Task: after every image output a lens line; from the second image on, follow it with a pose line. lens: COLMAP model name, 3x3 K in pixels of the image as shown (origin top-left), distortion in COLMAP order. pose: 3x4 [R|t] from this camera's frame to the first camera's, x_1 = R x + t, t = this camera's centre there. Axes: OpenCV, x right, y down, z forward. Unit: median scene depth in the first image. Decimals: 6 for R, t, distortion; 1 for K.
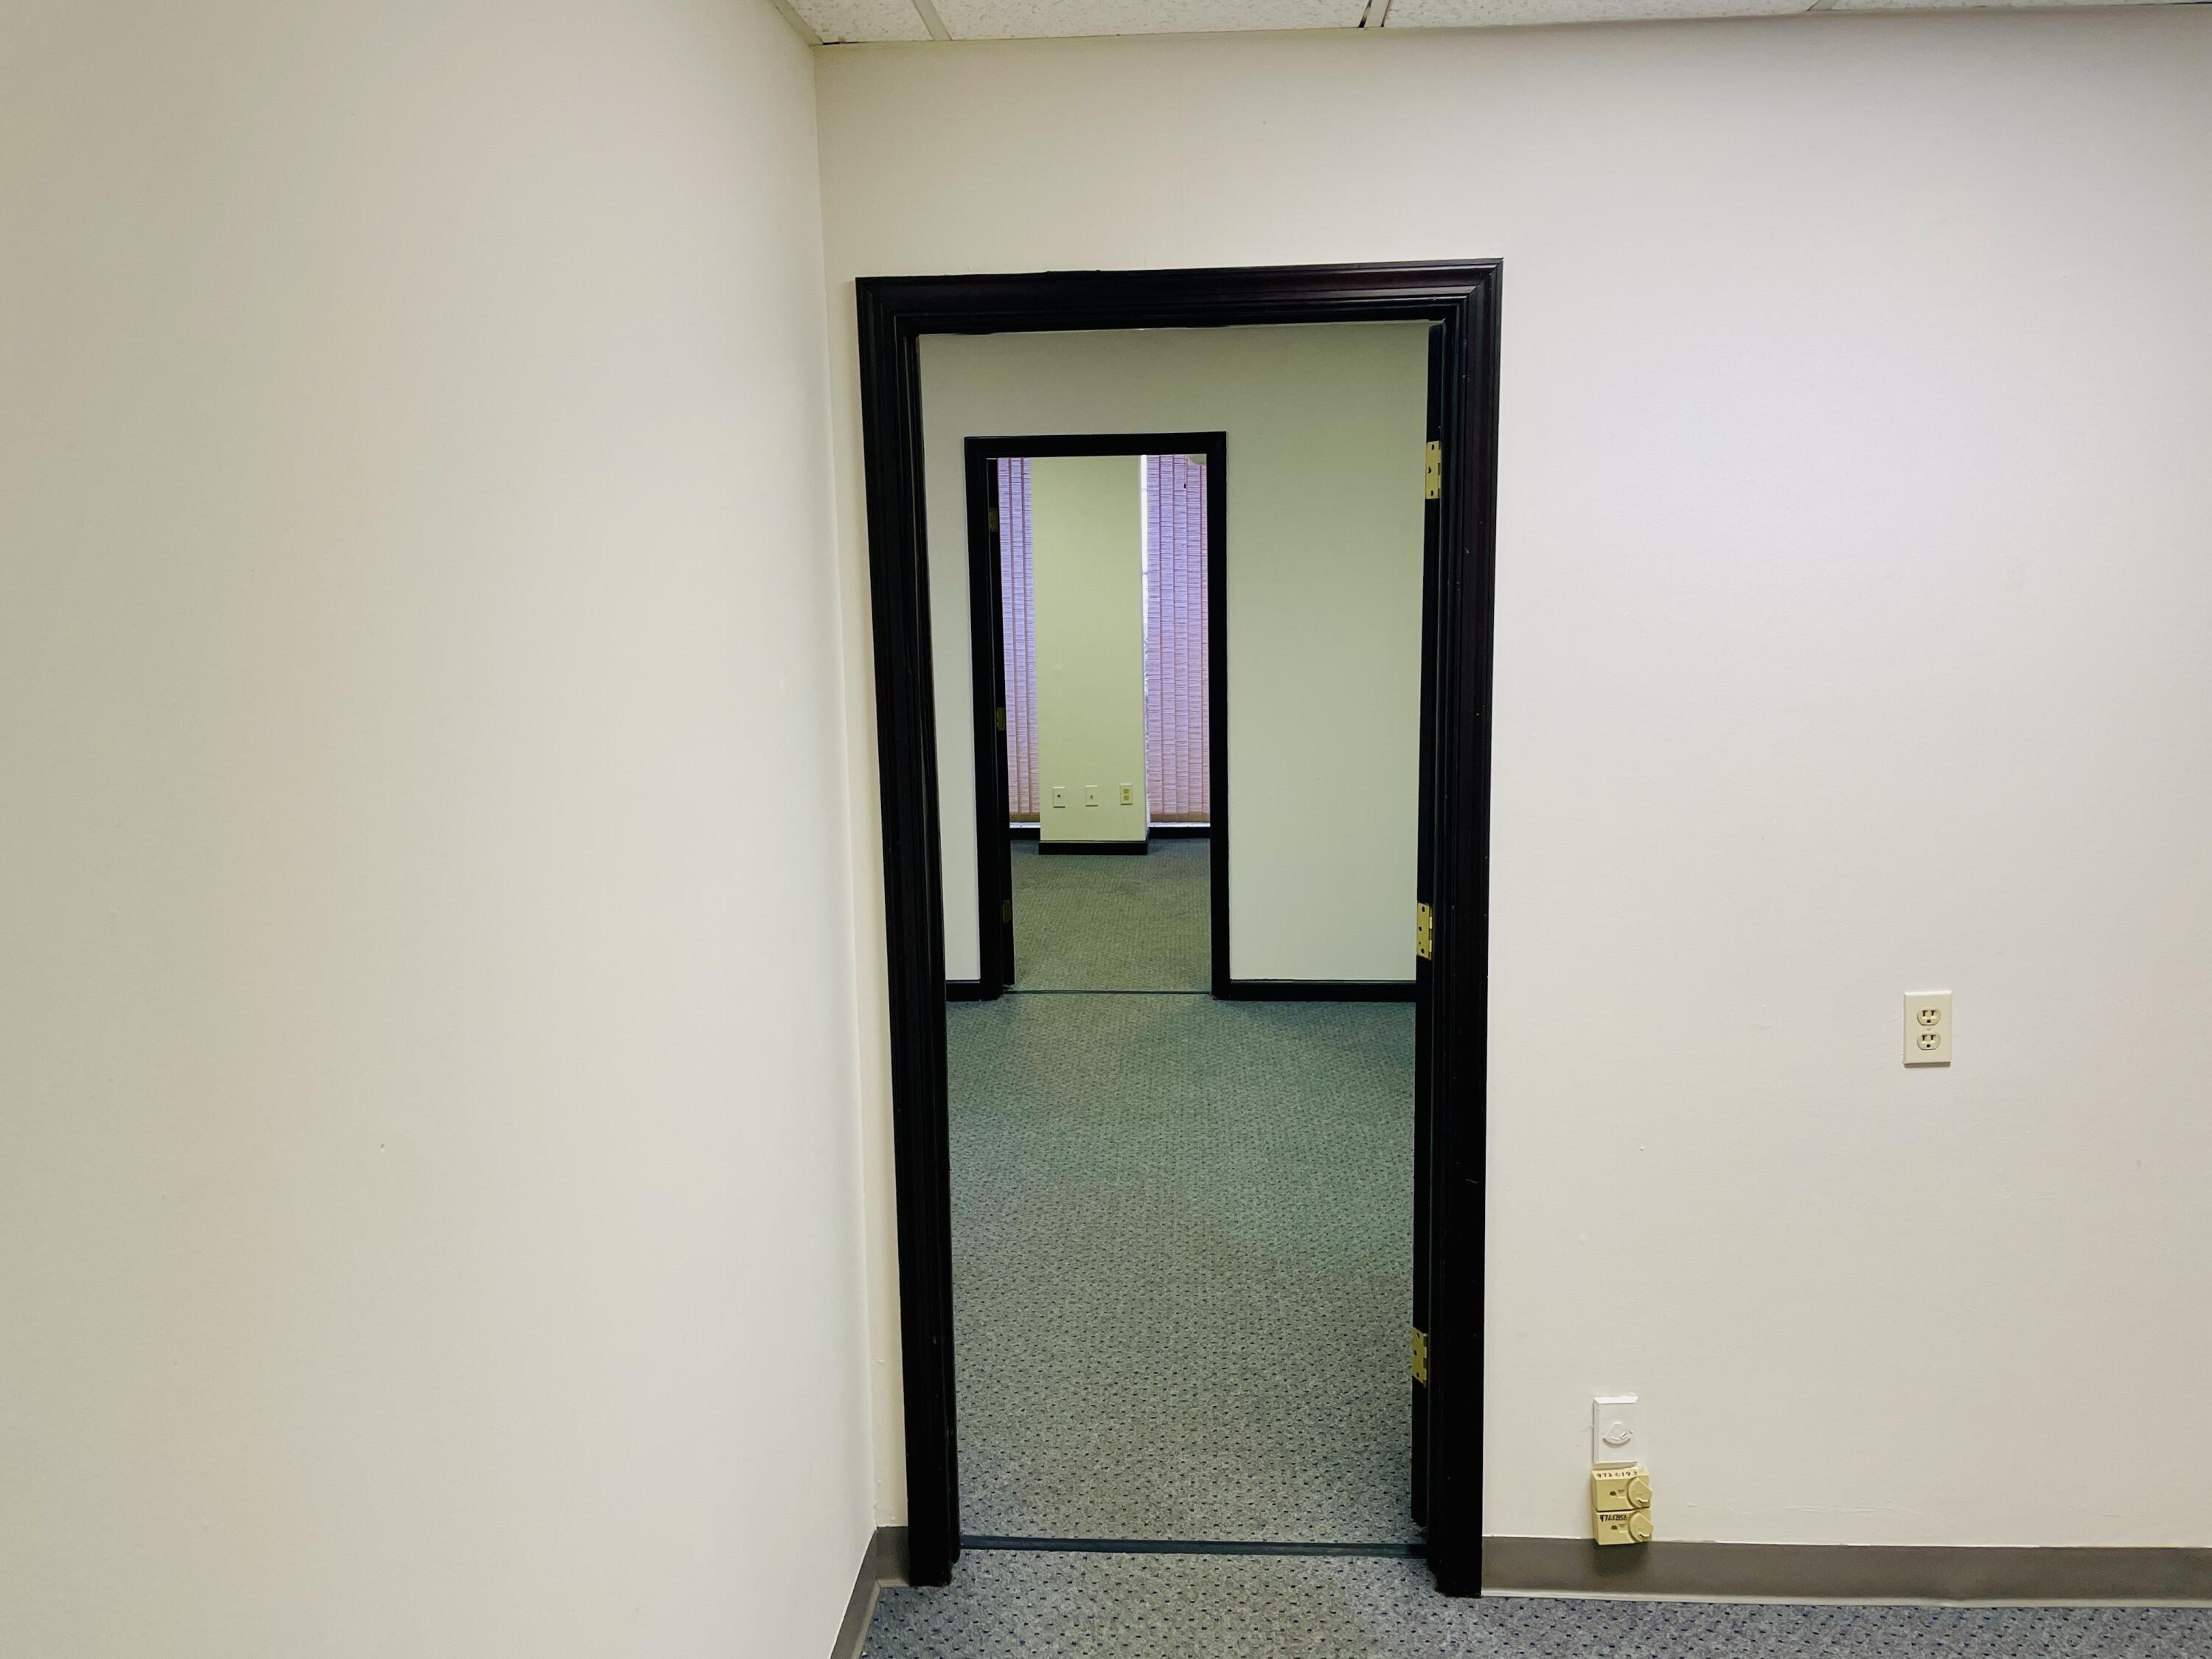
lens RADIAL K [[1685.3, 0, 1085.5], [0, 1685.3, 828.5], [0, 0, 1]] dist [0.003938, -0.000905]
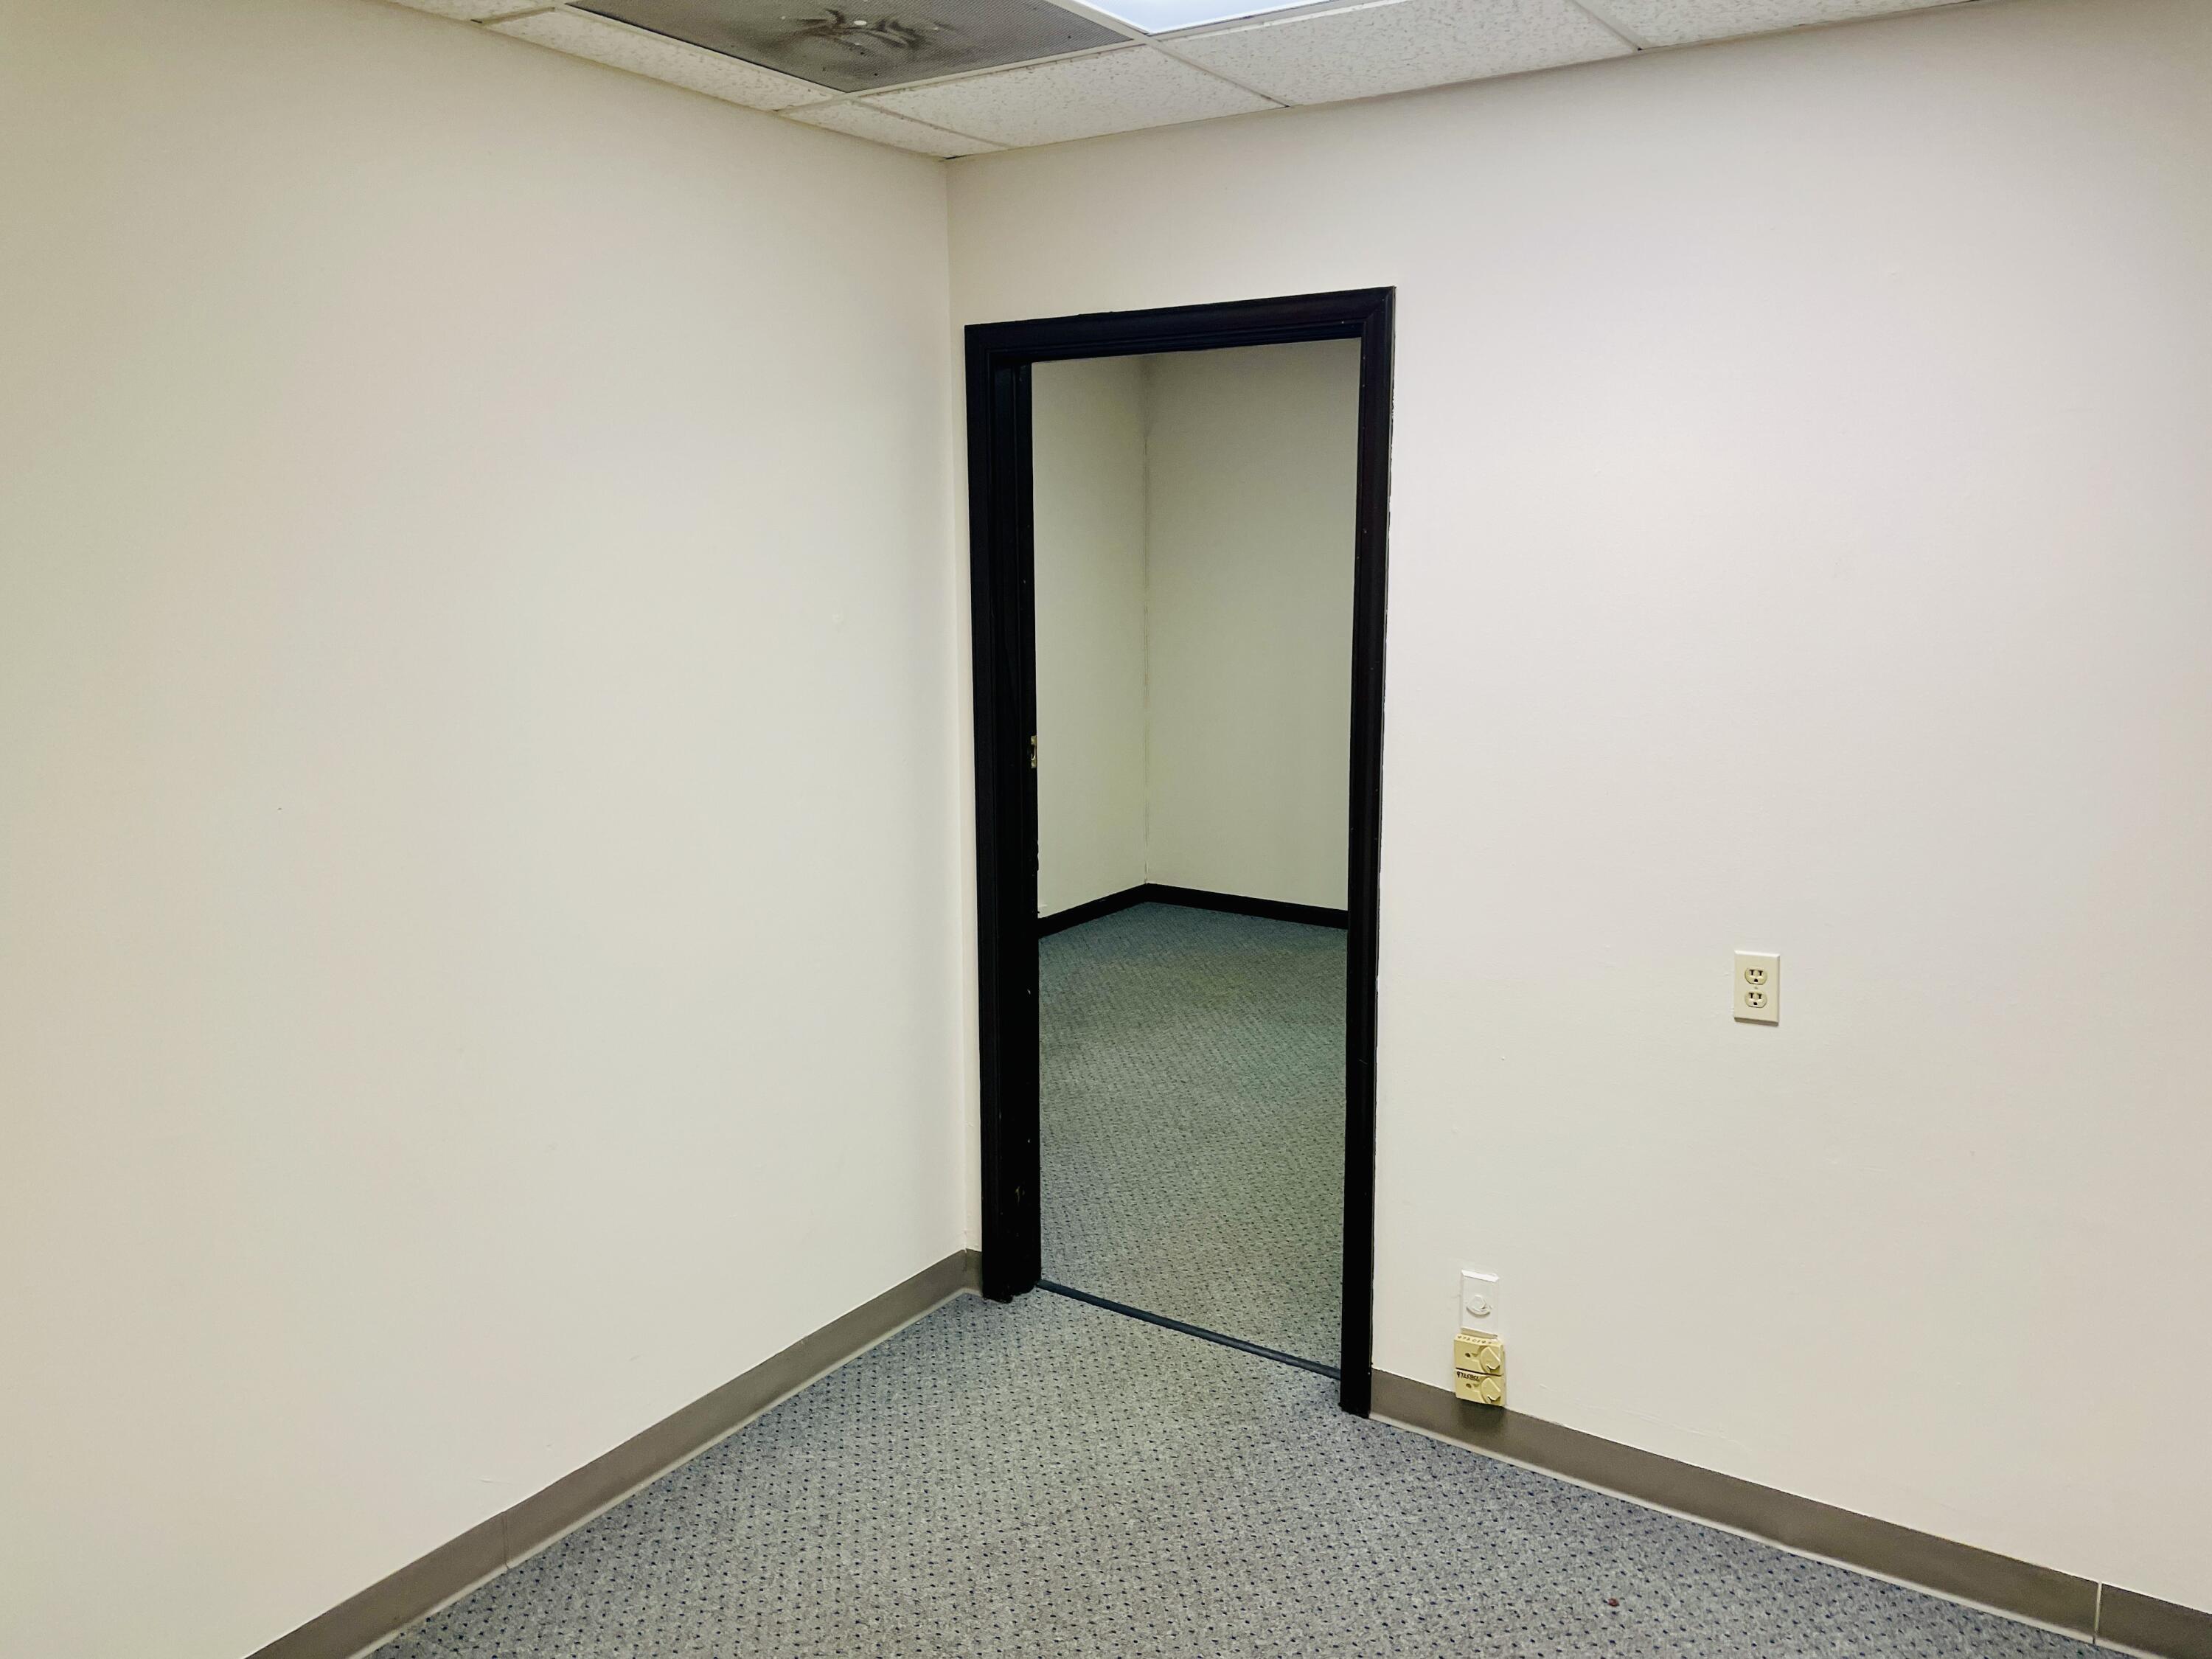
lens RADIAL K [[1685.3, 0, 1085.5], [0, 1685.3, 828.5], [0, 0, 1]] dist [0.003938, -0.000905]
pose [[0.856527, 0.101727, -0.505978, 0.632643], [-0.090577, 0.994795, 0.046675, 0.007450], [0.508092, 0.005851, 0.861283, -0.122866]]
